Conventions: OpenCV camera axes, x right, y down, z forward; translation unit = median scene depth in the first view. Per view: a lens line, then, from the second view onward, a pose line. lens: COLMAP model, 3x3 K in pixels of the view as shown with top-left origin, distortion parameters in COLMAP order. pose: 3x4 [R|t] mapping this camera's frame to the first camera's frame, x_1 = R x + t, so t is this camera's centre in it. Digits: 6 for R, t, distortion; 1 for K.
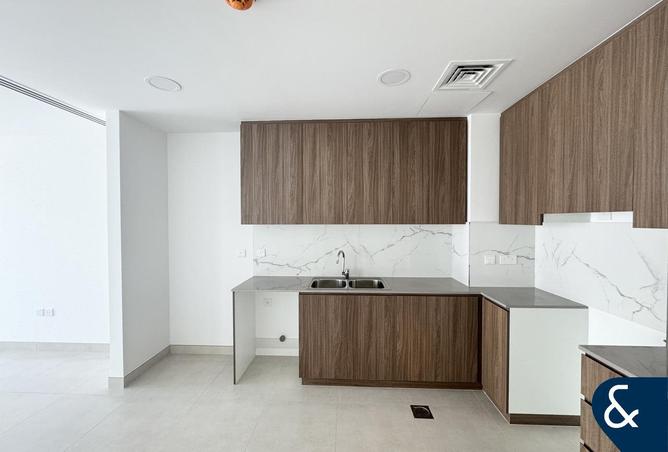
lens RADIAL K [[274.3, 0, 334.0], [0, 274.3, 226.0], [0, 0, 1]] dist [-0.000119, 0.000012]
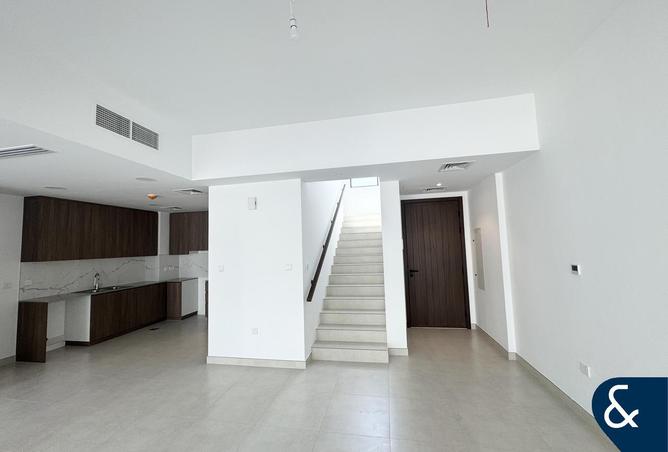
lens RADIAL K [[274.3, 0, 334.0], [0, 274.3, 226.0], [0, 0, 1]] dist [-0.000119, 0.000012]
pose [[0.151766, 0.065952, 0.986214, -1.711159], [0.049857, 0.995991, -0.074278, -0.010544], [-0.987158, 0.060443, 0.147870, -0.932589]]
